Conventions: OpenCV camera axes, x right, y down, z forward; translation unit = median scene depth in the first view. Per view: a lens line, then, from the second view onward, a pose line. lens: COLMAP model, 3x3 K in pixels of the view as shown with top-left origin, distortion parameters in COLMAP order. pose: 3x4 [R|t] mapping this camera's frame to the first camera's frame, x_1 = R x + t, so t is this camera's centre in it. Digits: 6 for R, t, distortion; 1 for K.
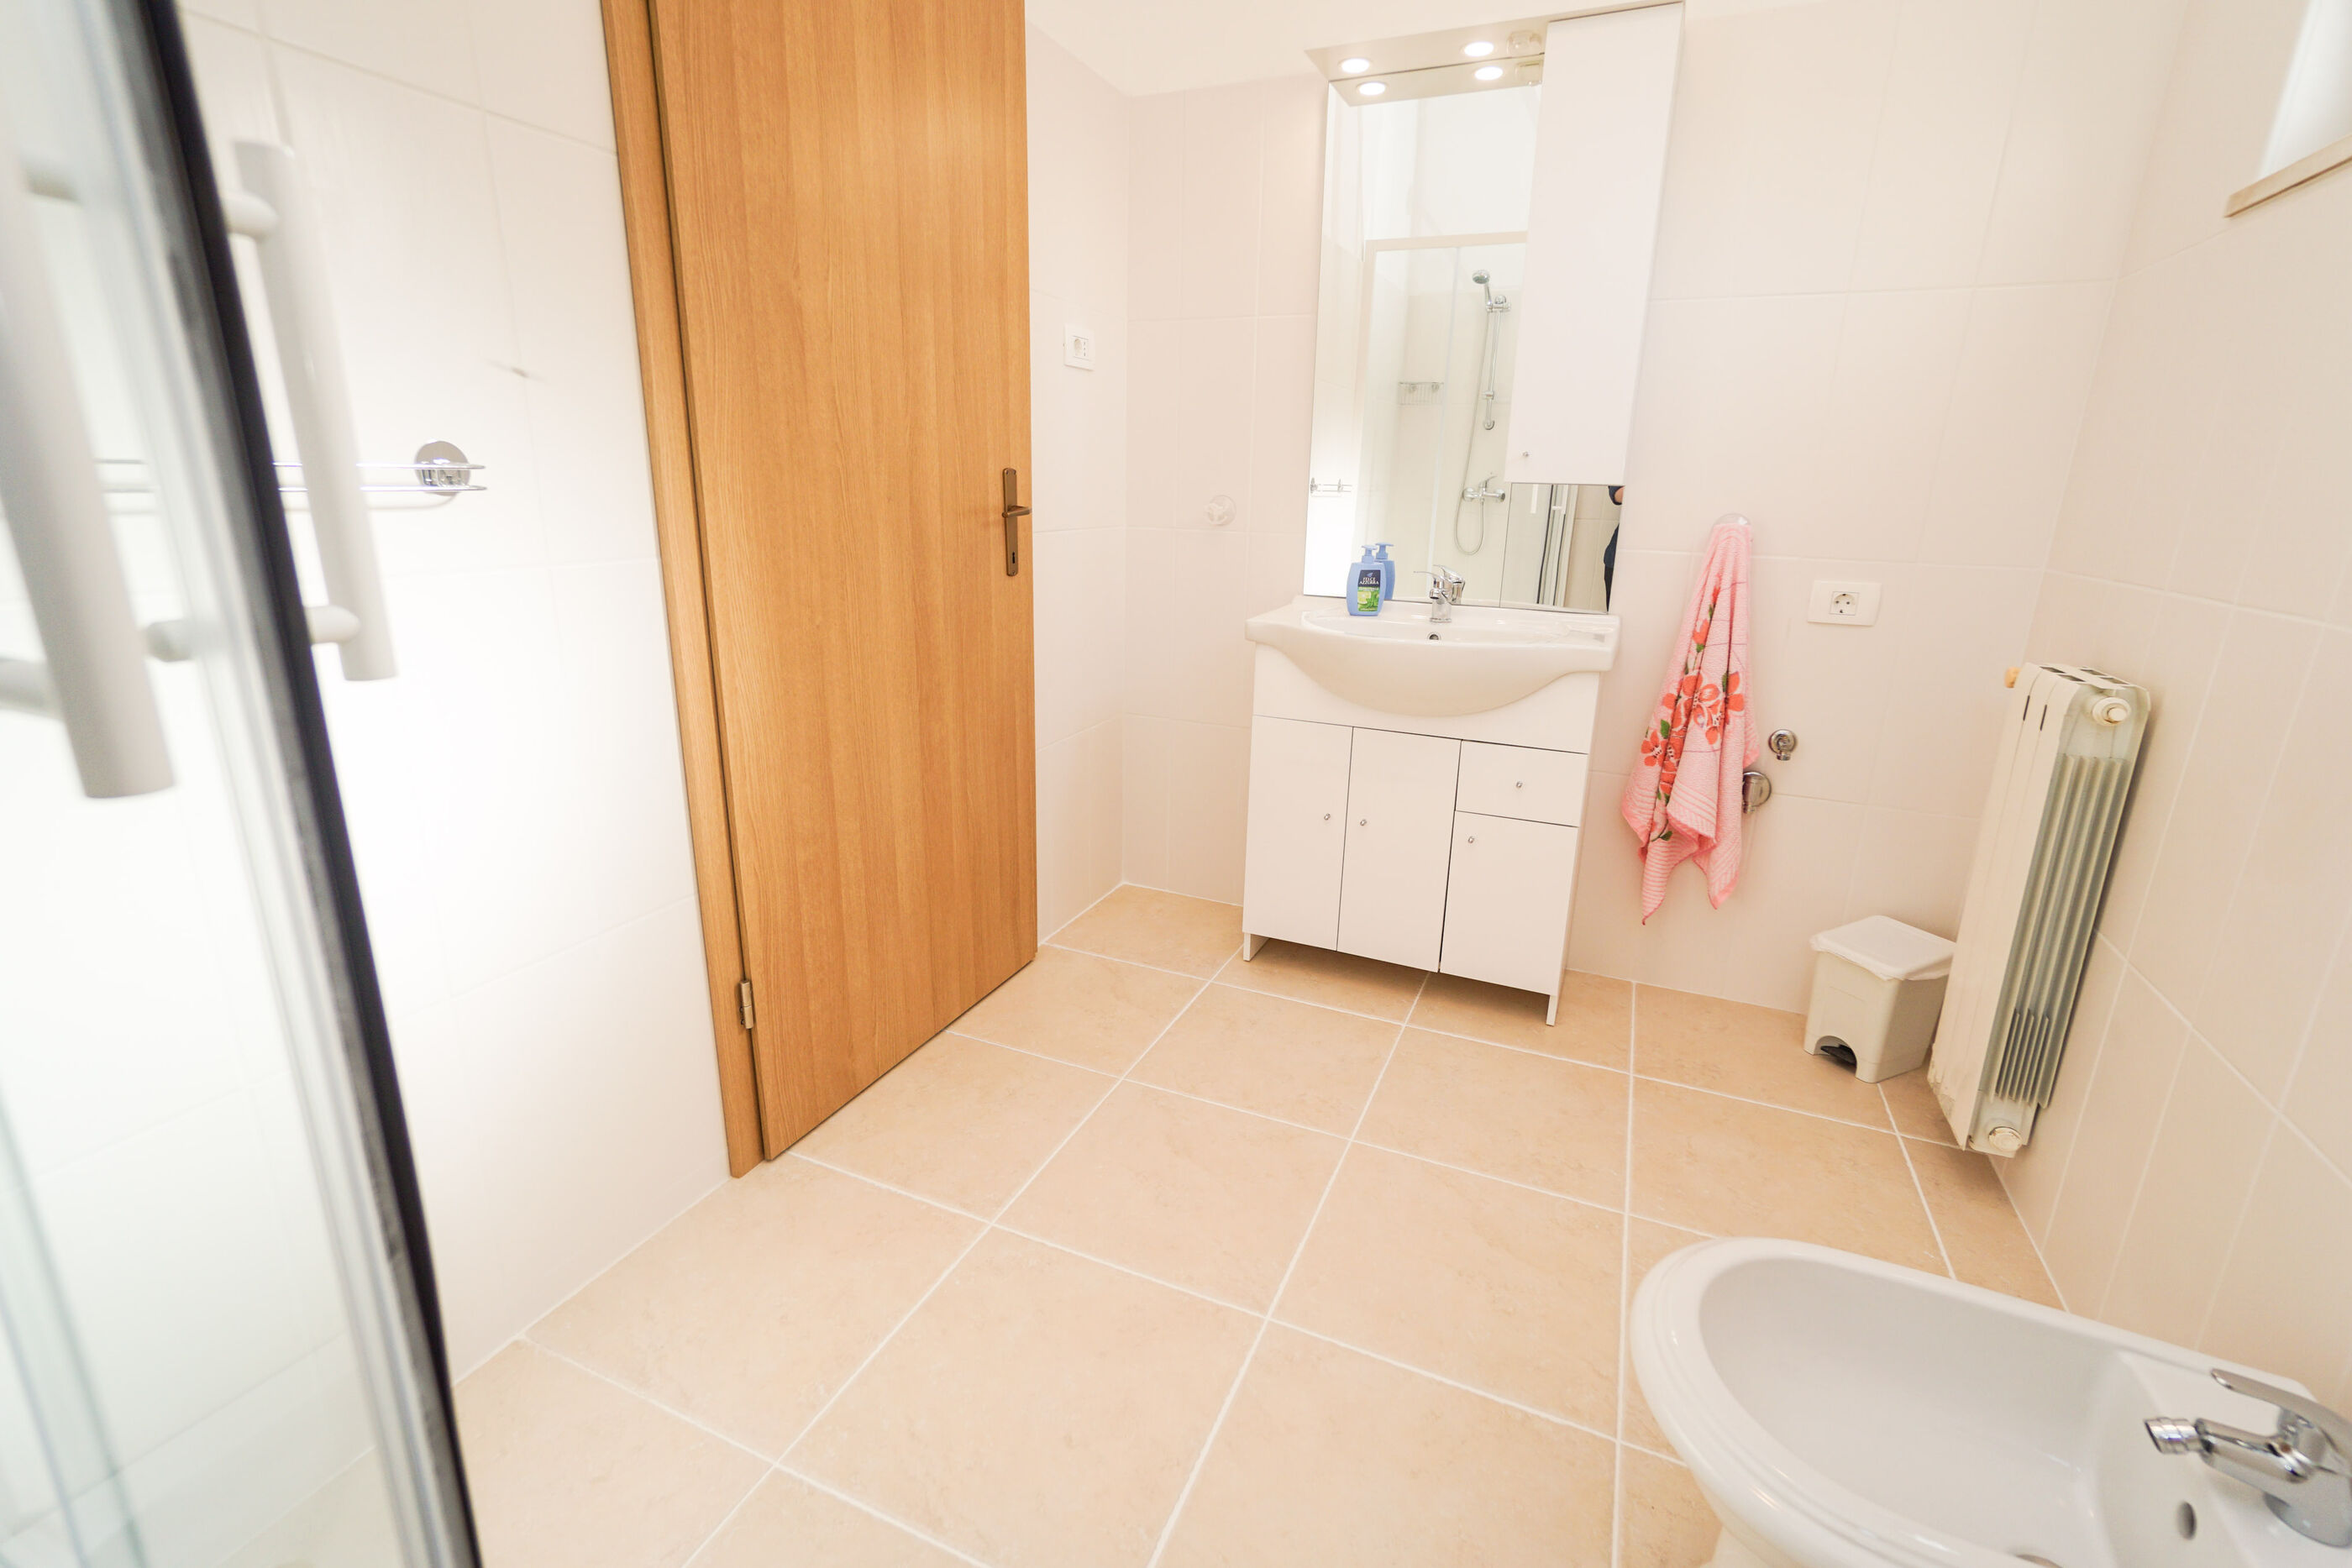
lens RADIAL K [[1031.7, 0, 1183.0], [0, 1031.7, 763.3], [0, 0, 1]] dist [-0.000634, 0.003834]
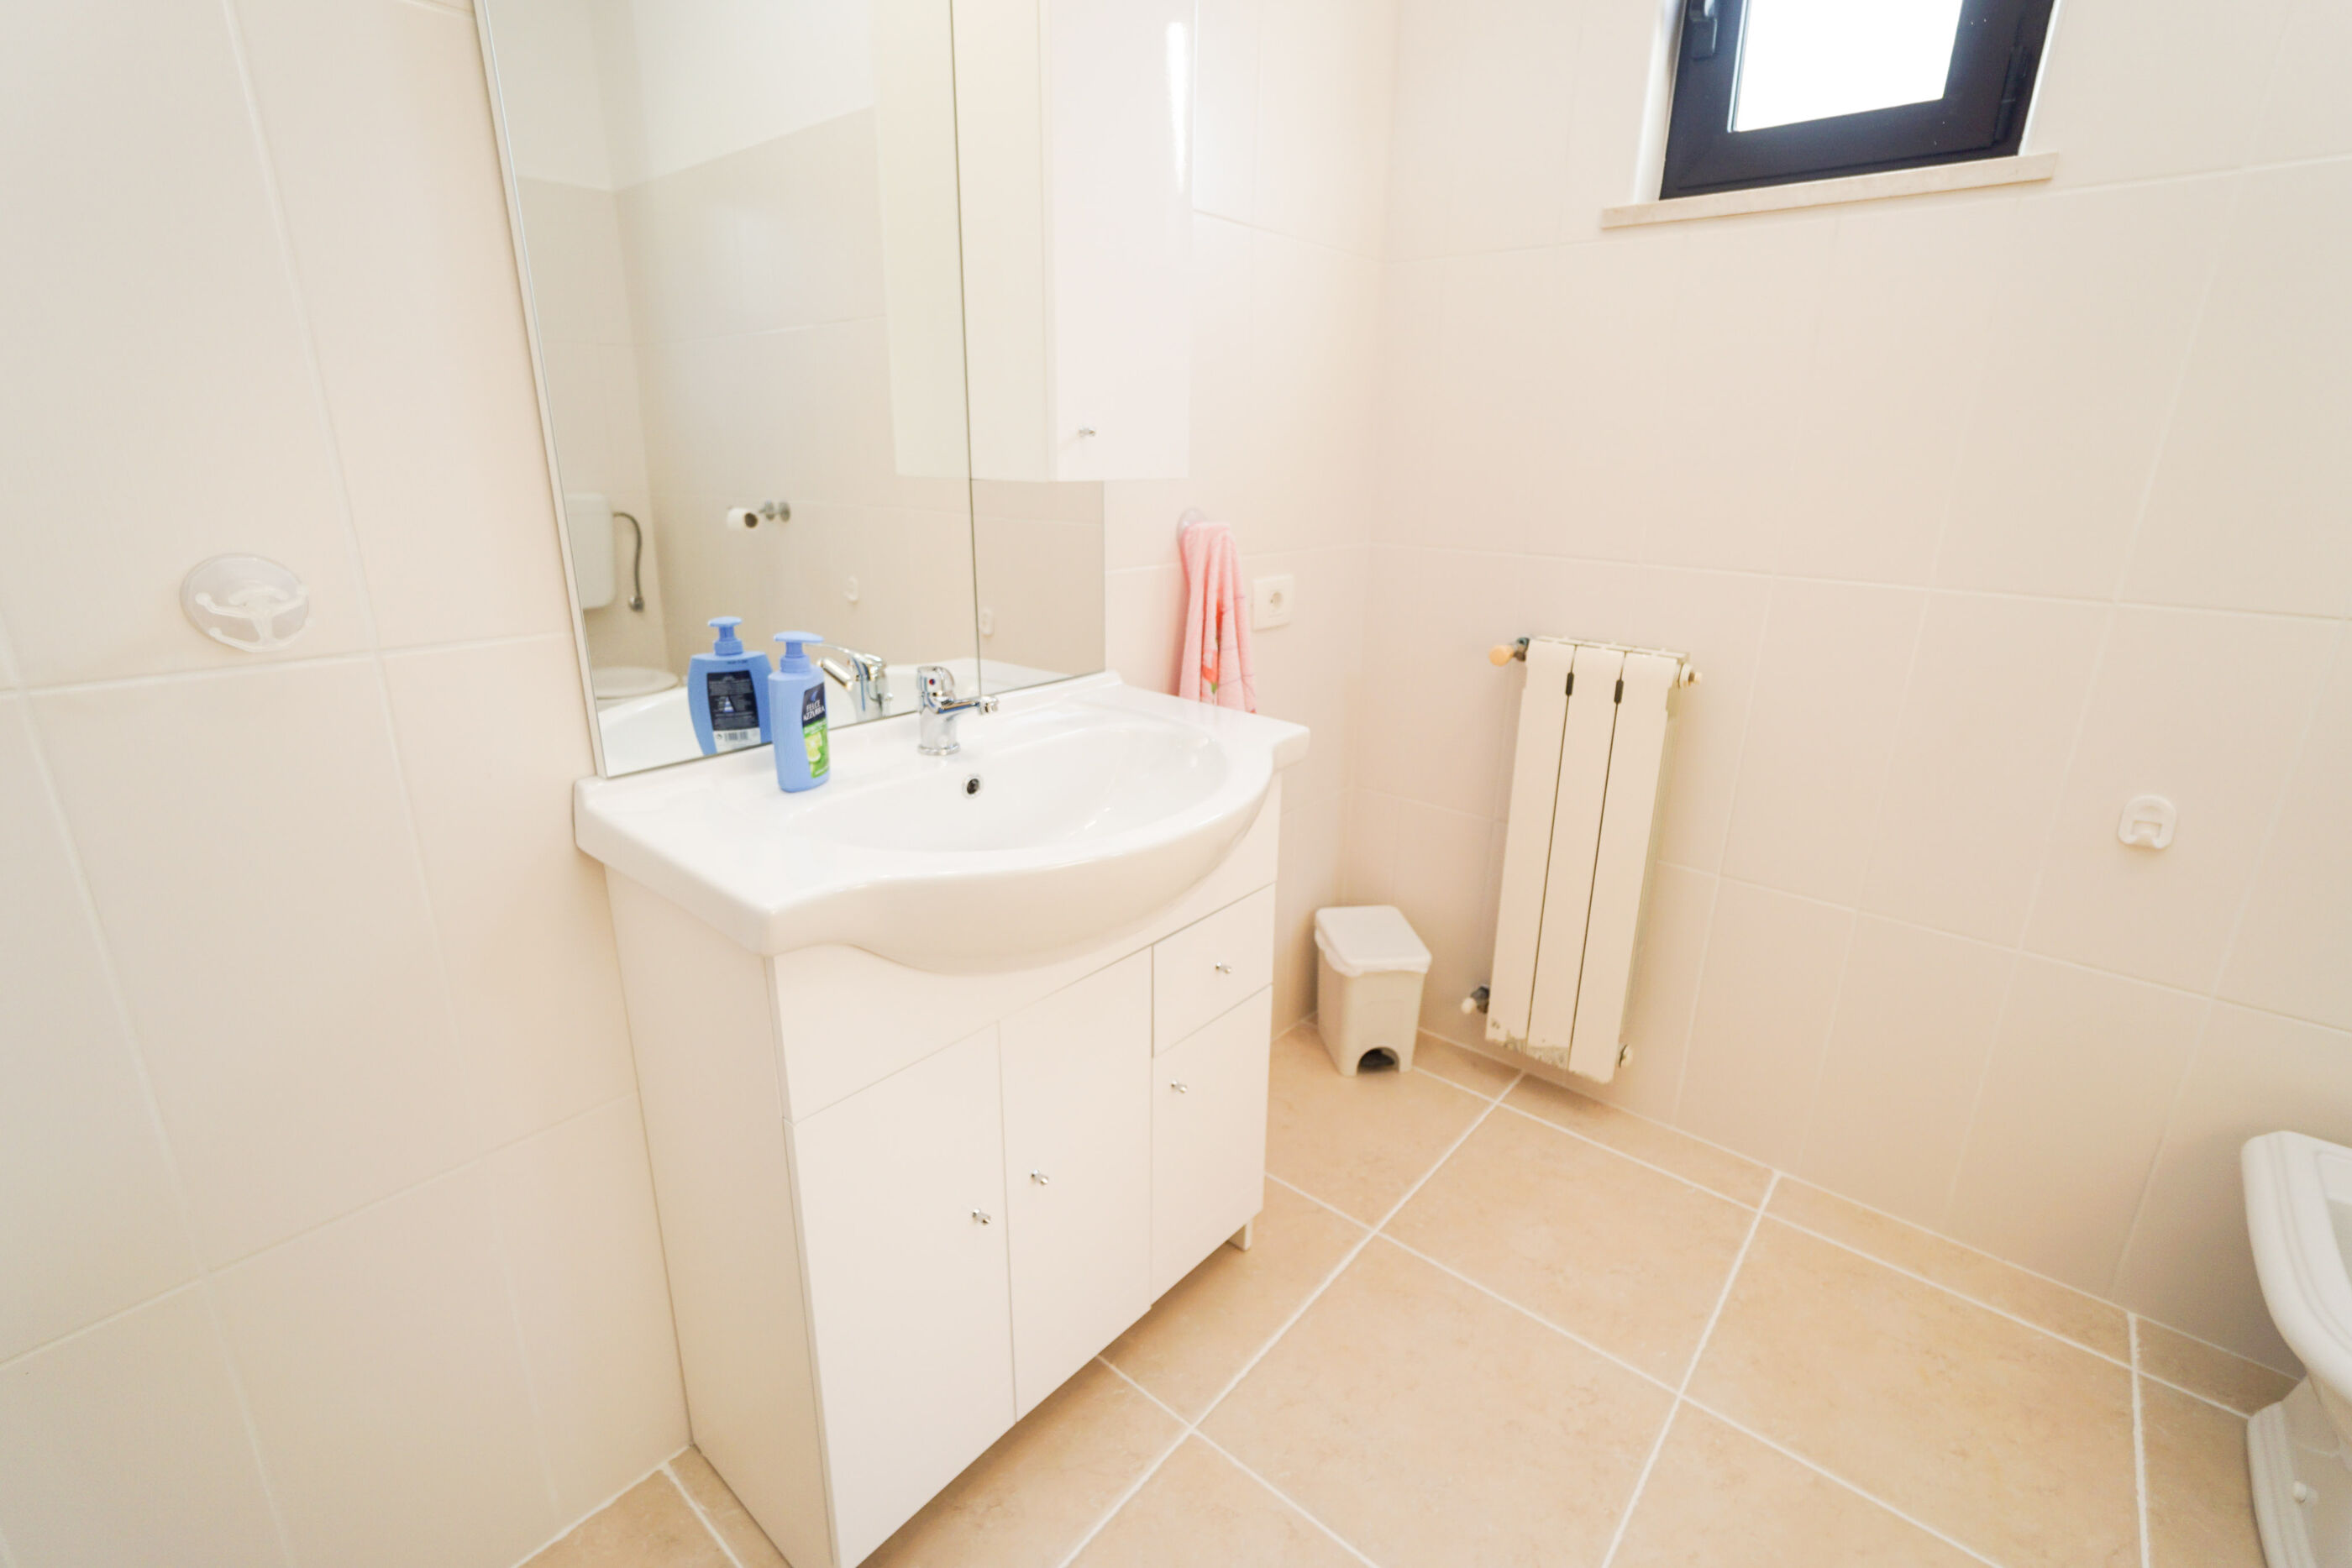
lens RADIAL K [[1031.7, 0, 1183.0], [0, 1031.7, 763.3], [0, 0, 1]] dist [-0.000634, 0.003834]
pose [[0.283335, -0.291177, 0.913749, -0.353553], [0.239141, 0.944147, 0.226711, -0.393944], [-0.928727, 0.154279, 0.337142, 1.300136]]
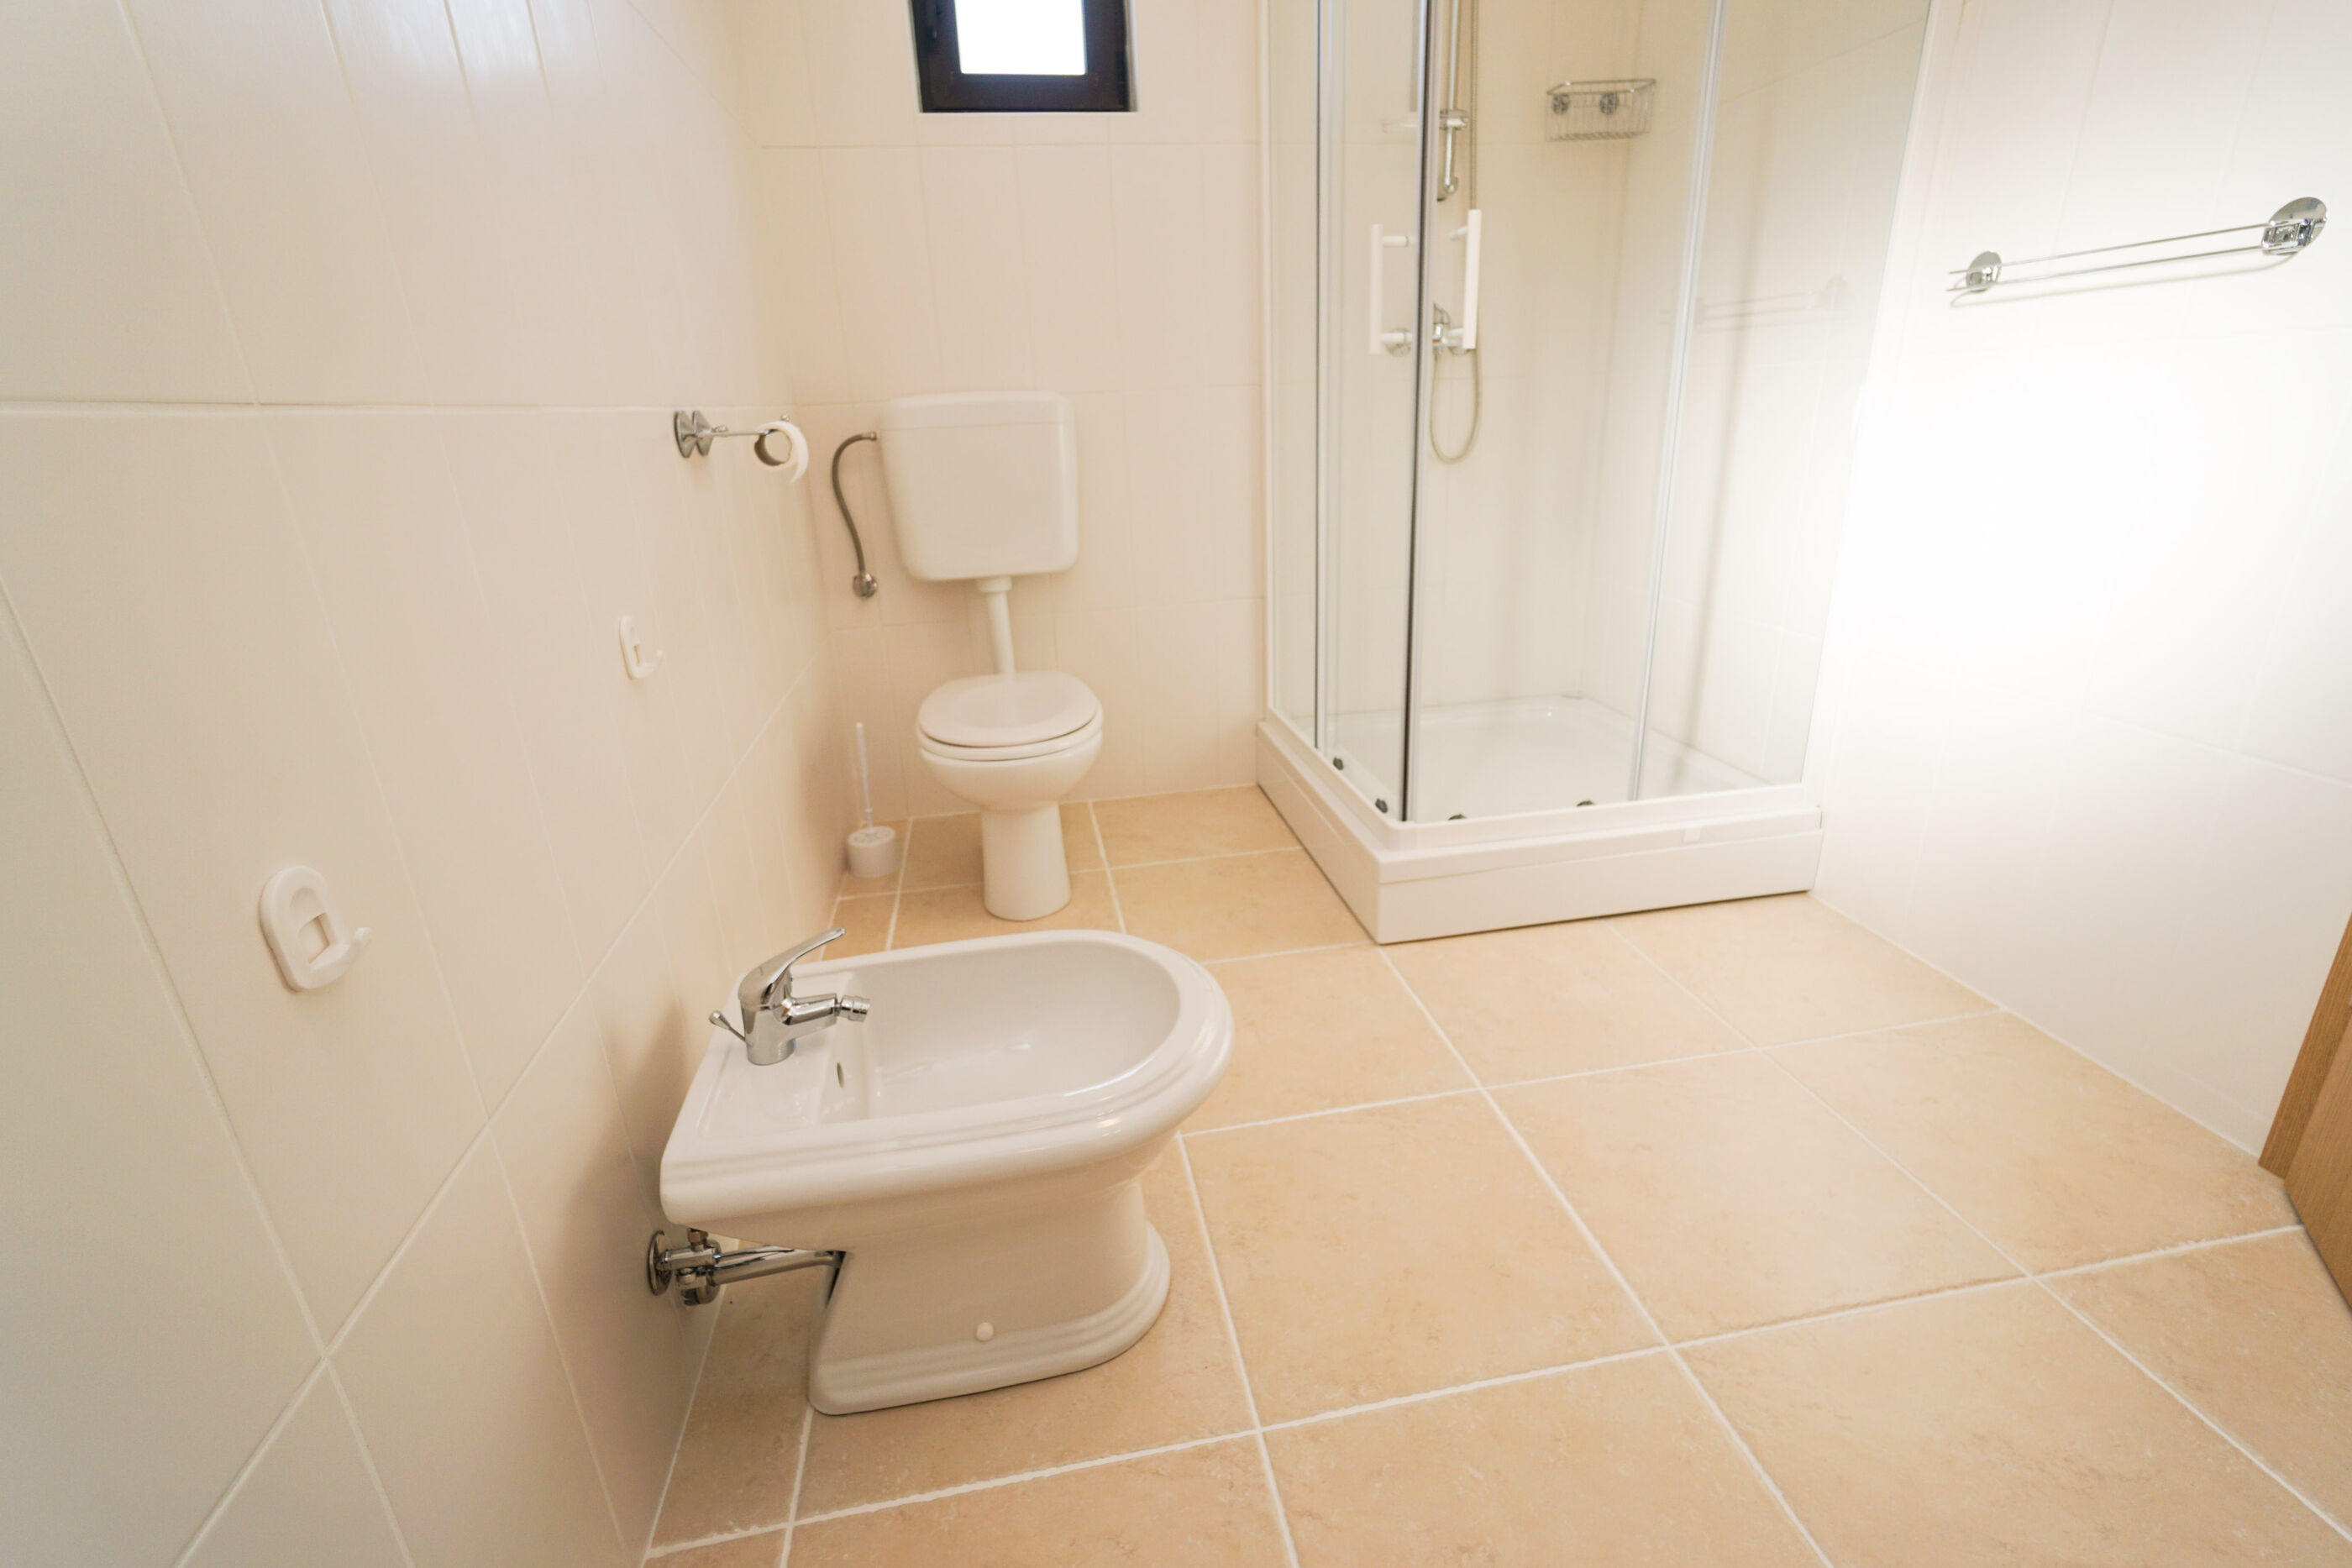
lens RADIAL K [[1046.6, 0, 1178.4], [0, 1046.6, 760.4], [0, 0, 1]] dist [-0.016231, 0.013142]
pose [[-0.829652, 0.193956, -0.523506, 0.784412], [-0.126355, 0.848143, 0.514479, -0.207125], [0.543794, 0.492986, -0.679156, 1.232977]]
